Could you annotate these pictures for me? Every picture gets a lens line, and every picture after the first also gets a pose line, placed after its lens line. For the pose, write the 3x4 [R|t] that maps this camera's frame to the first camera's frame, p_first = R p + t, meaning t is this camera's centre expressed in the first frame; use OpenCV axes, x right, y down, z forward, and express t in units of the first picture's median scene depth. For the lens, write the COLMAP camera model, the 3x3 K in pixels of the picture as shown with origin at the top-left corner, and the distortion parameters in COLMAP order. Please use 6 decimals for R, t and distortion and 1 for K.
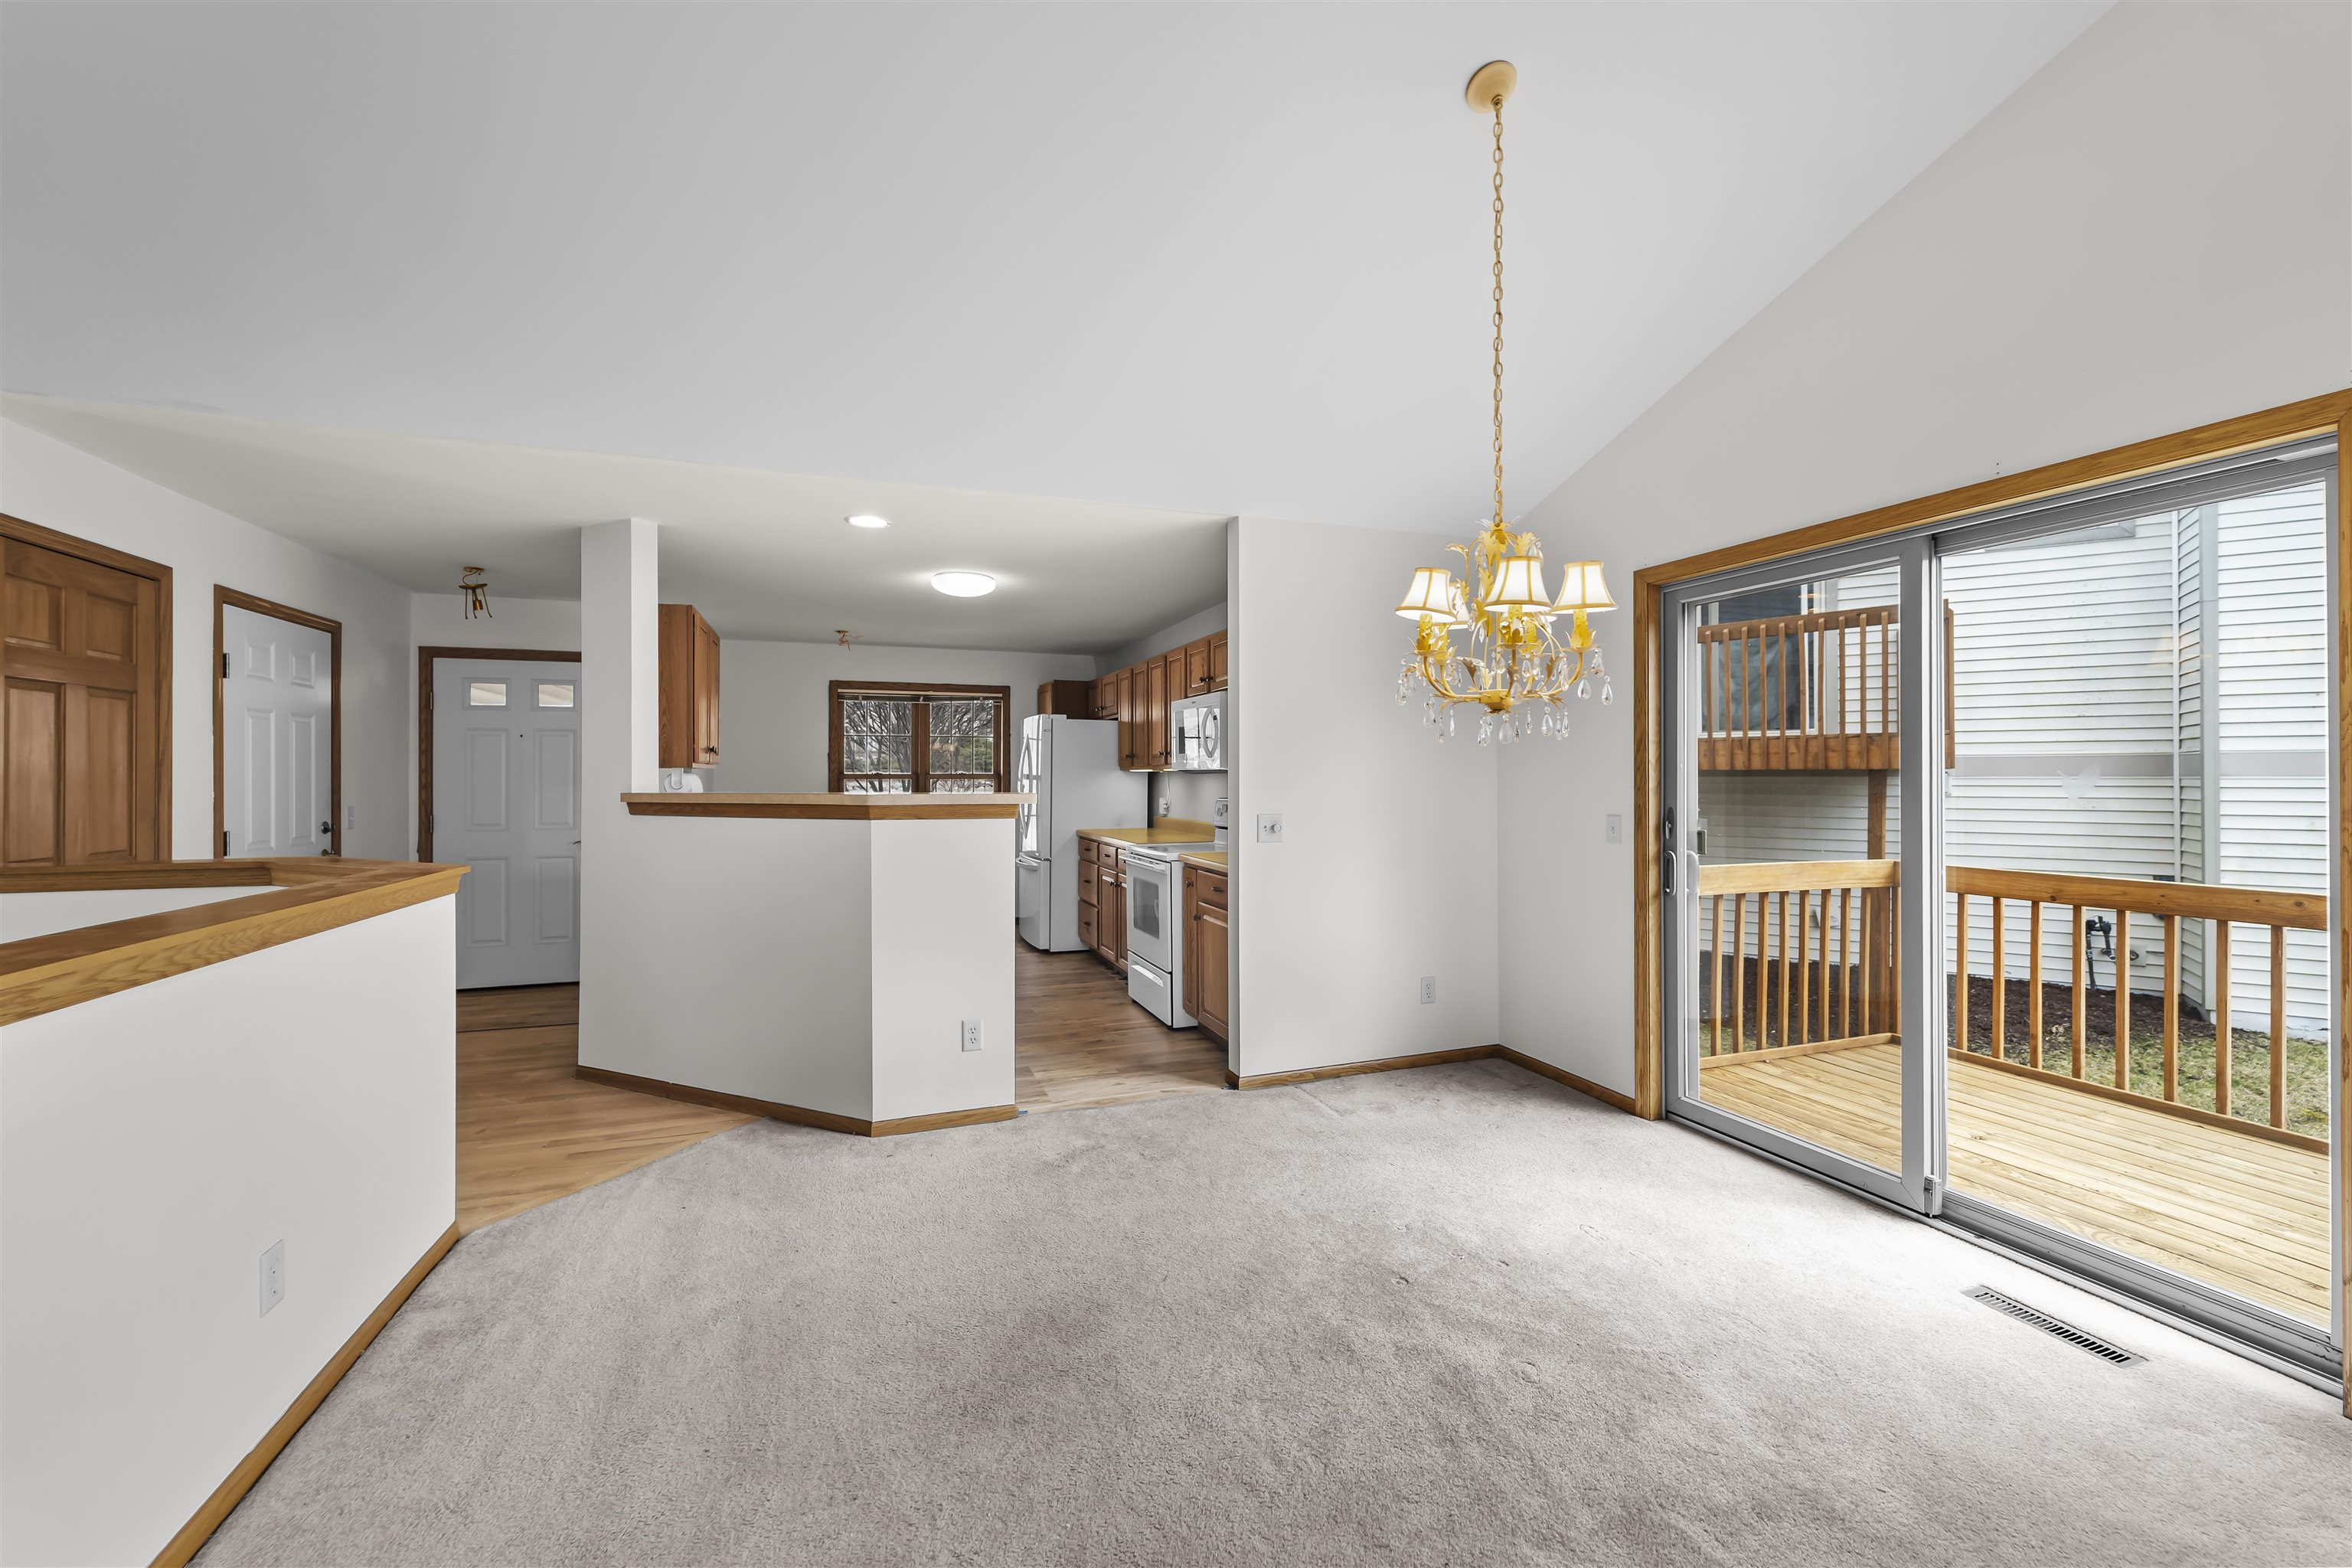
lens RADIAL K [[975.5, 0, 1176.0], [0, 975.5, 784.0], [0, 0, 1]] dist [-0.000600, -0.000072]
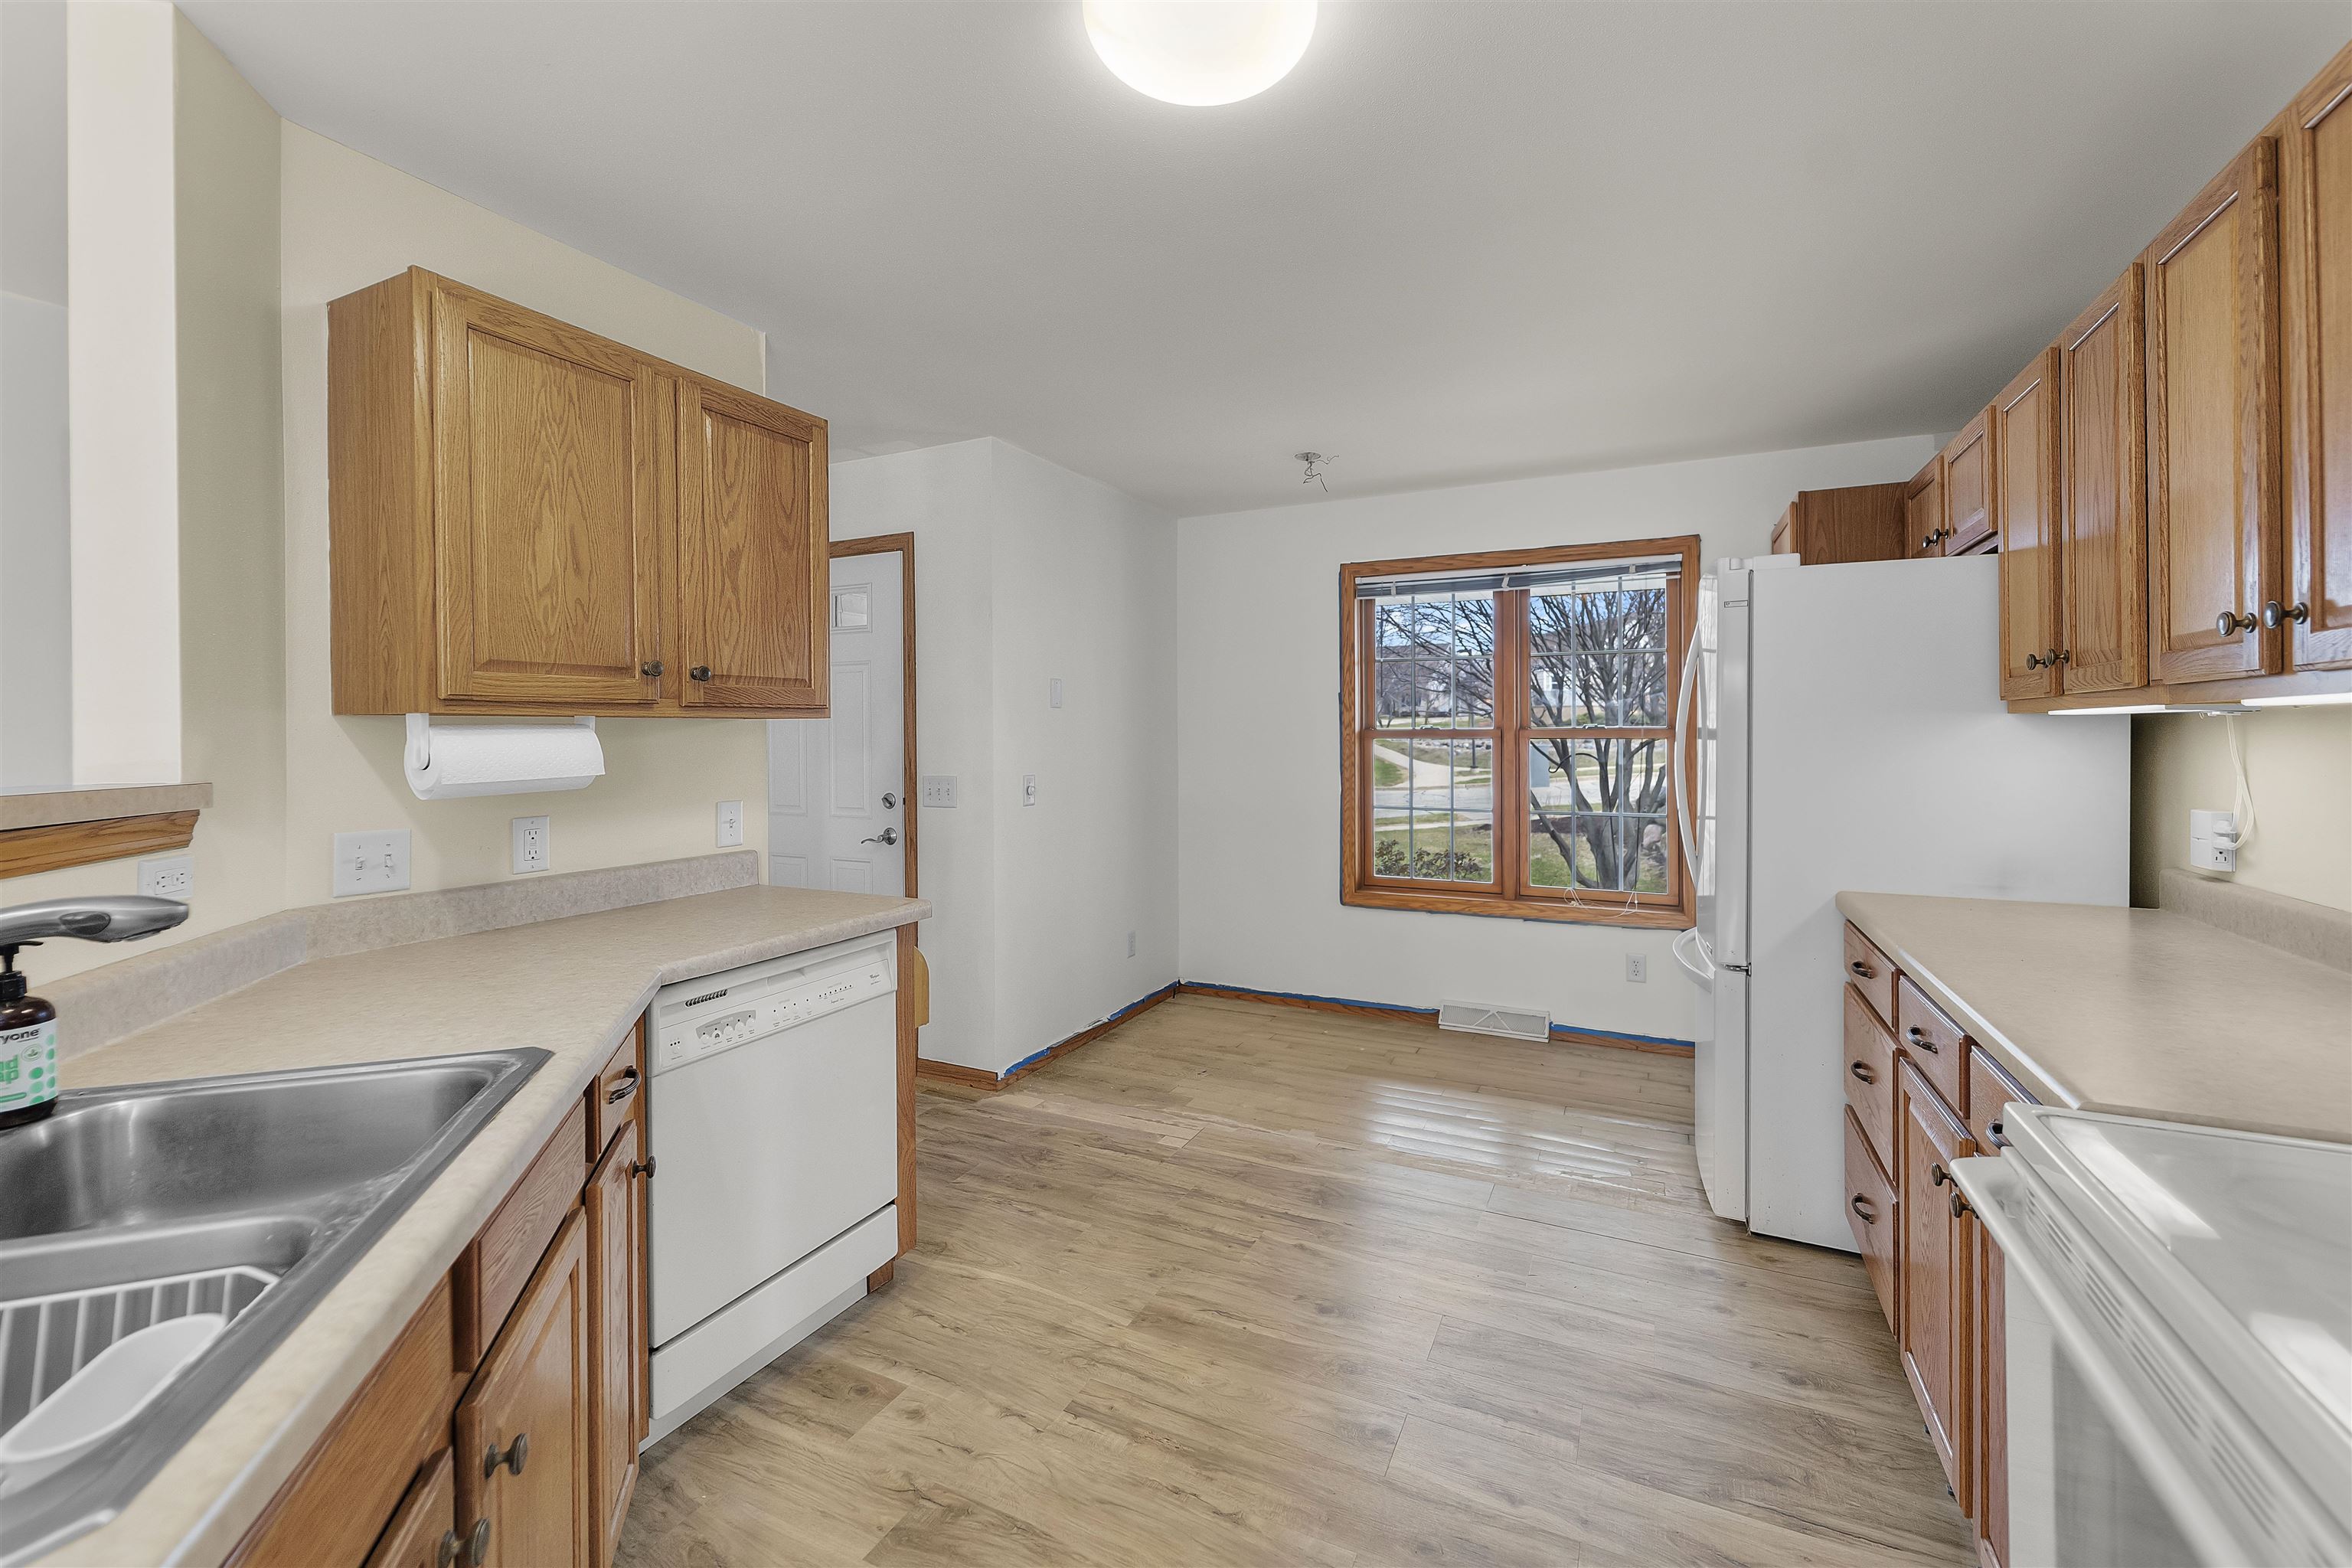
lens RADIAL K [[973.0, 0, 1184.3], [0, 973.0, 739.5], [0, 0, 1]] dist [-0.000443, -0.000194]
pose [[0.709558, 0.000895, -0.704647, -0.036792], [-0.002368, 0.999997, -0.001115, -0.006161], [0.704643, 0.002460, 0.709558, 0.870082]]
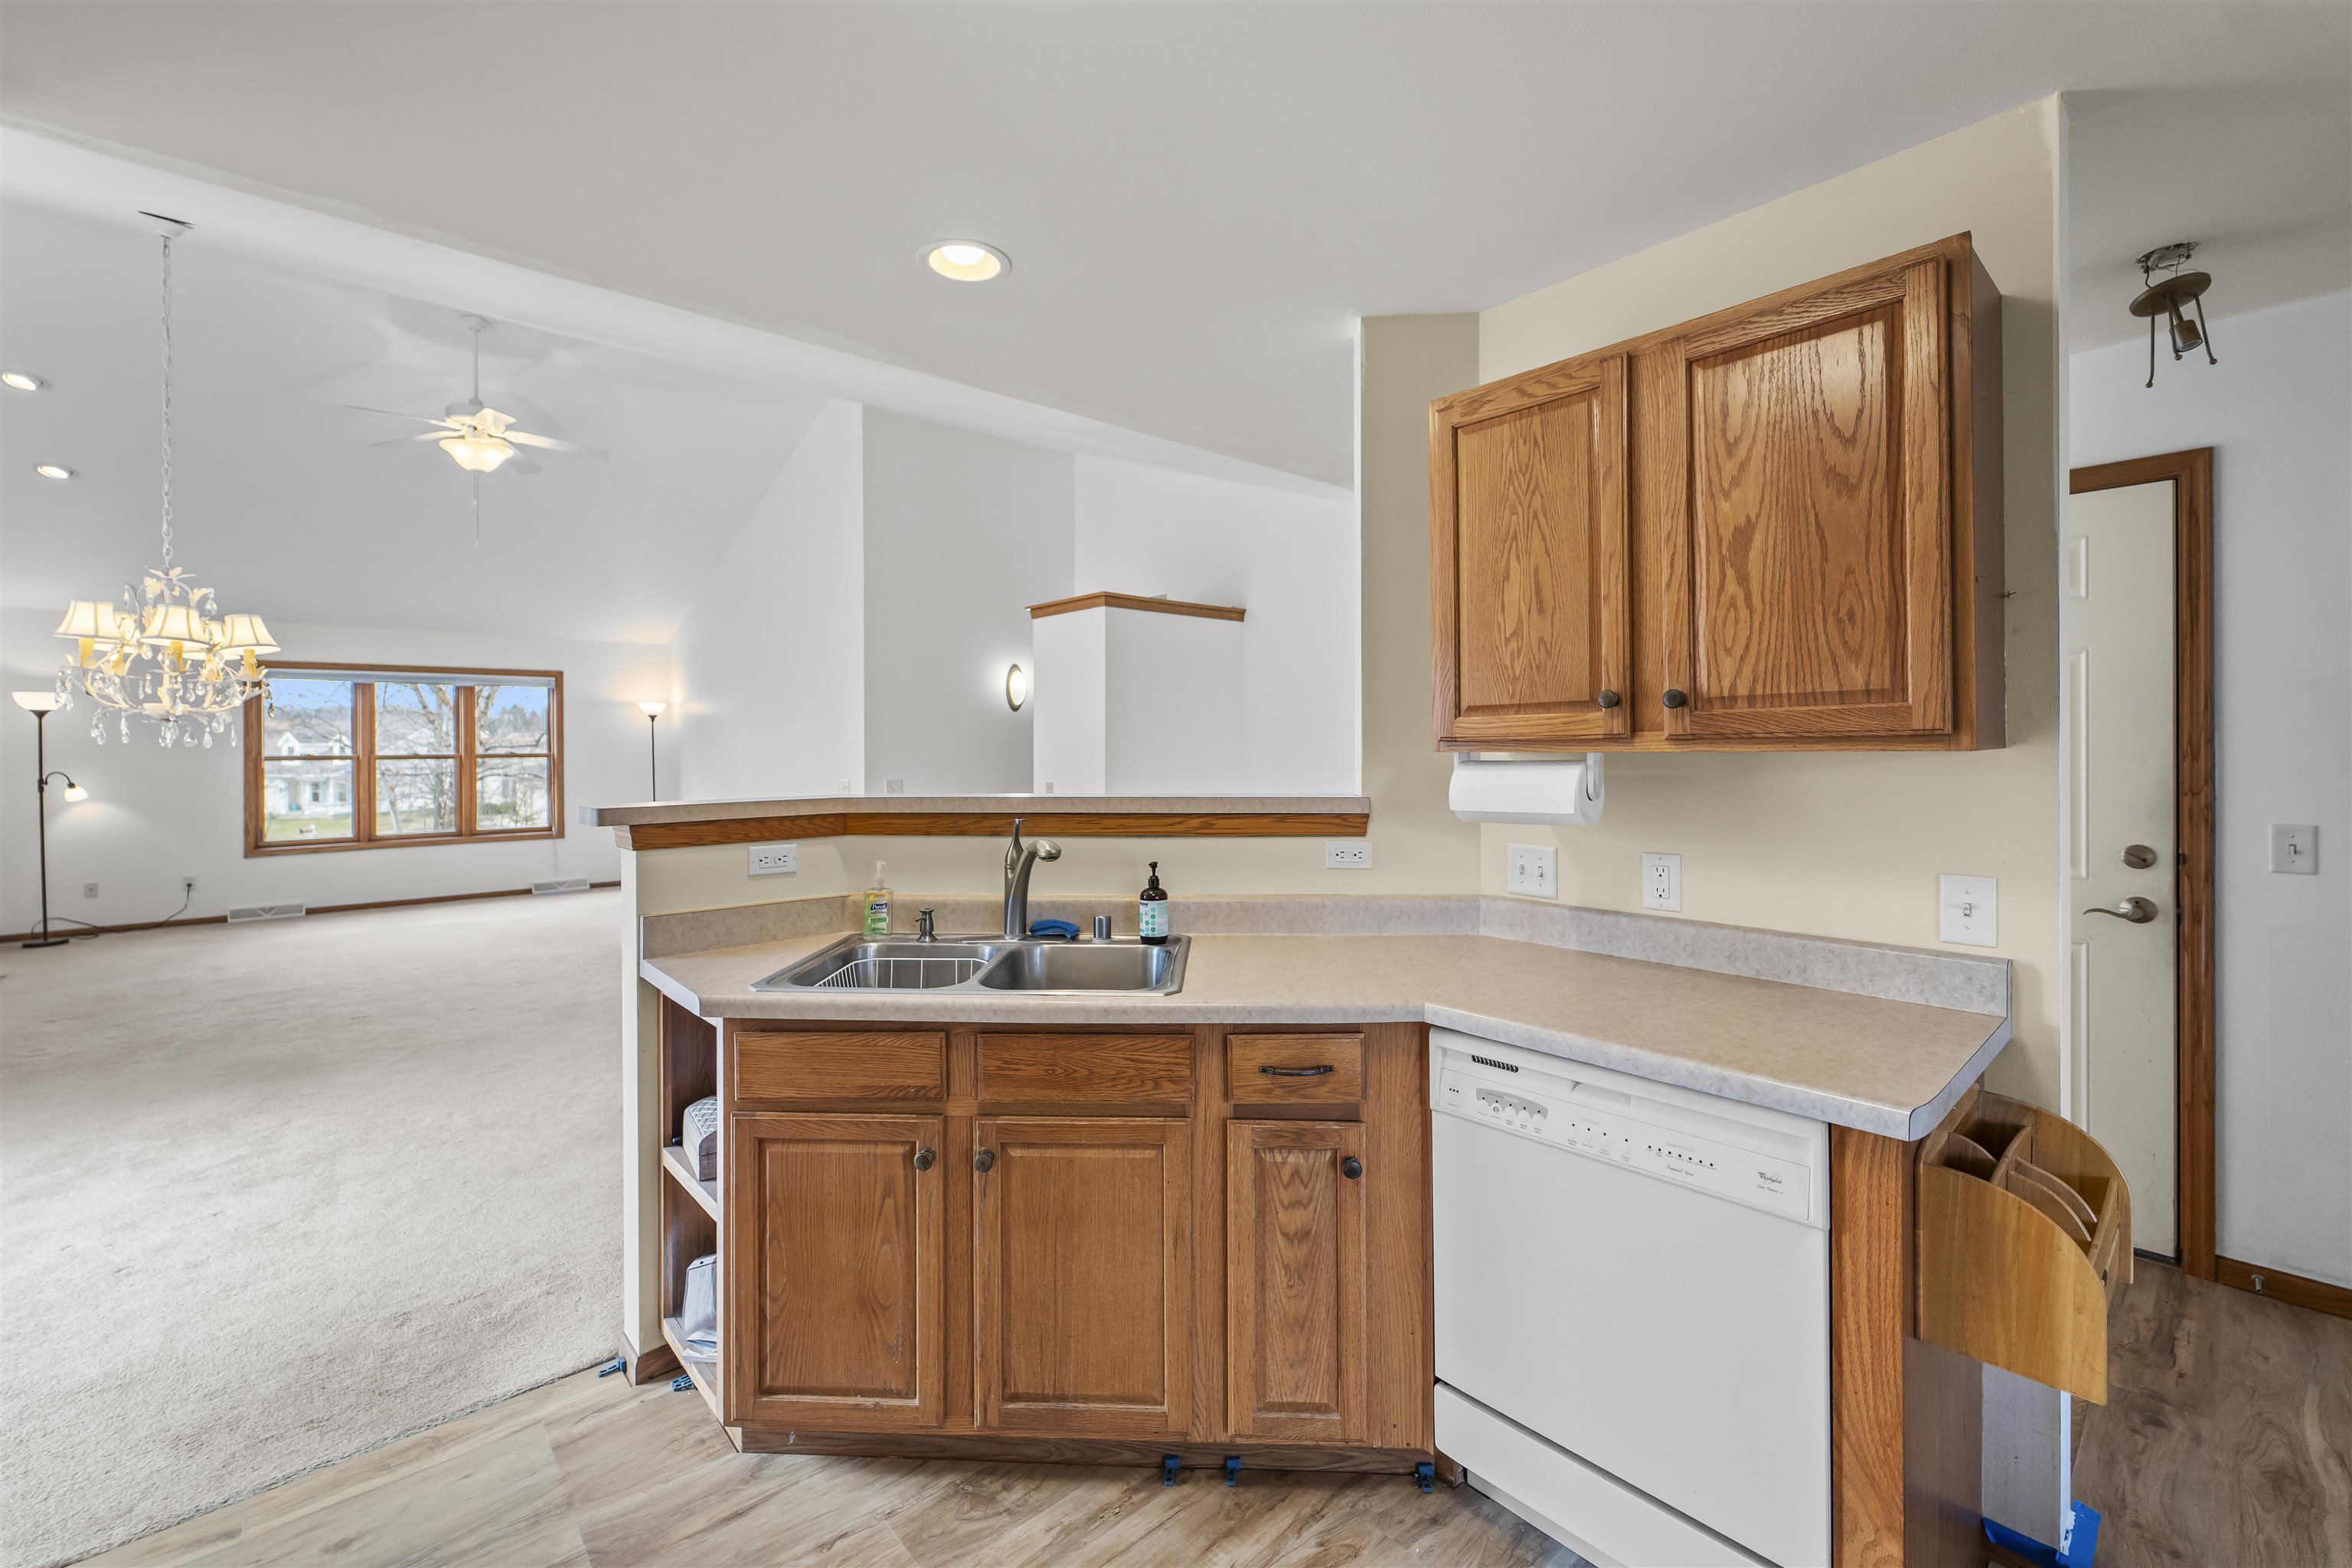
lens RADIAL K [[966.2, 0, 1181.8], [0, 966.2, 741.8], [0, 0, 1]] dist [0.000533, -0.001083]
pose [[-0.922213, 0.007922, -0.386600, -0.192805], [0.005871, 0.999962, 0.006487, -0.022902], [0.386637, 0.003713, -0.922225, 1.266291]]
